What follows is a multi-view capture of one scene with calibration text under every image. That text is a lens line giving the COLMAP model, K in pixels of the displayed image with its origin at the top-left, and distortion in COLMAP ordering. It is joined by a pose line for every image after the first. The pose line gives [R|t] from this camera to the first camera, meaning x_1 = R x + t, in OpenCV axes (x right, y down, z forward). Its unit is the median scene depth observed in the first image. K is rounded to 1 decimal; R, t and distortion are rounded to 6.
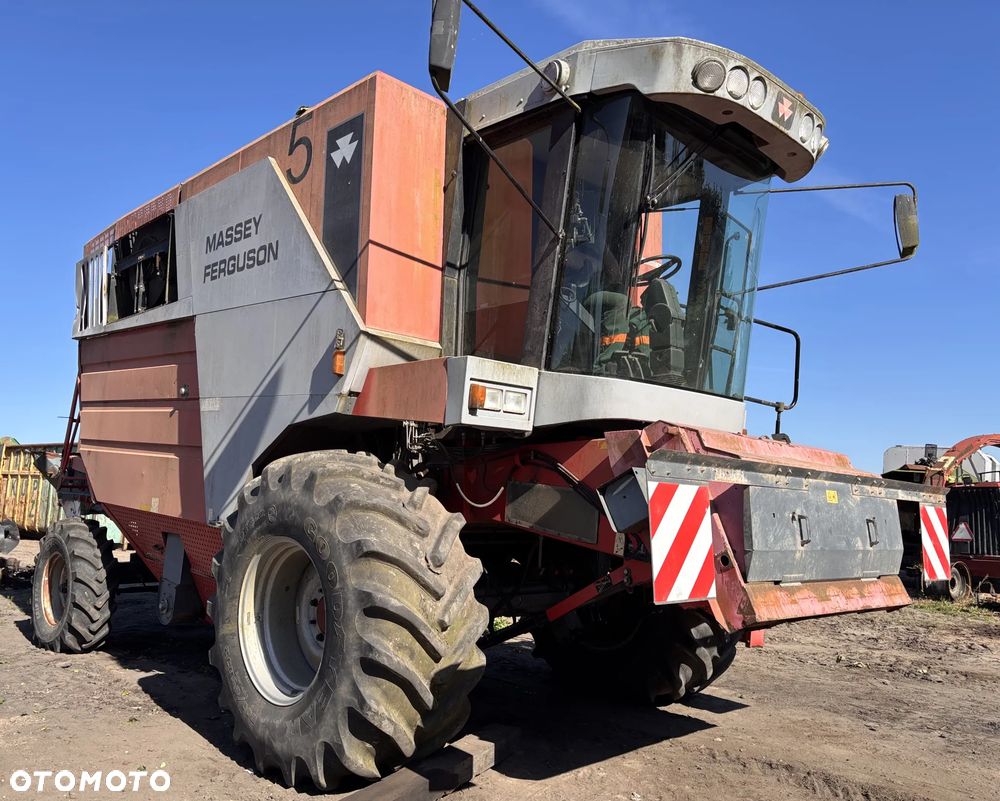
lens RADIAL K [[878.0, 0, 500.0], [0, 878.0, 400.5], [0, 0, 1]] dist [0.001956, -0.003788]
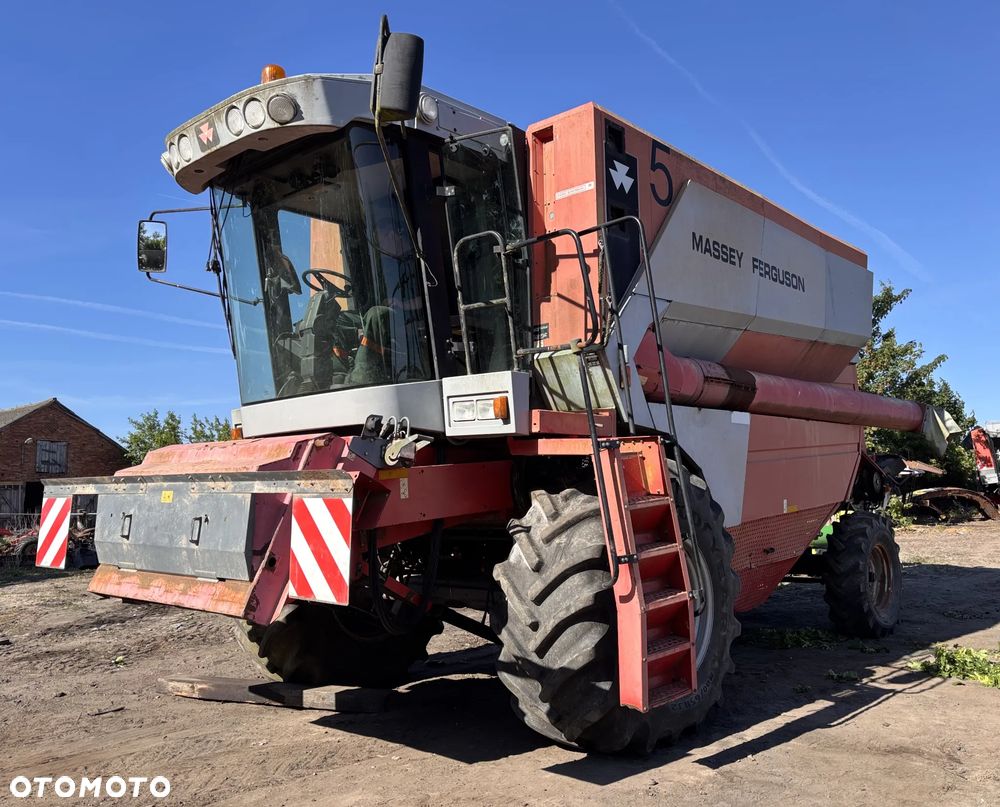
lens RADIAL K [[878.0, 0, 500.0], [0, 878.0, 403.5], [0, 0, 1]] dist [0.001956, -0.003788]
pose [[0.045500, -0.123170, -0.991342, 1.477450], [0.146297, 0.982492, -0.115356, 0.180823], [0.988194, -0.139781, 0.062722, 1.347953]]
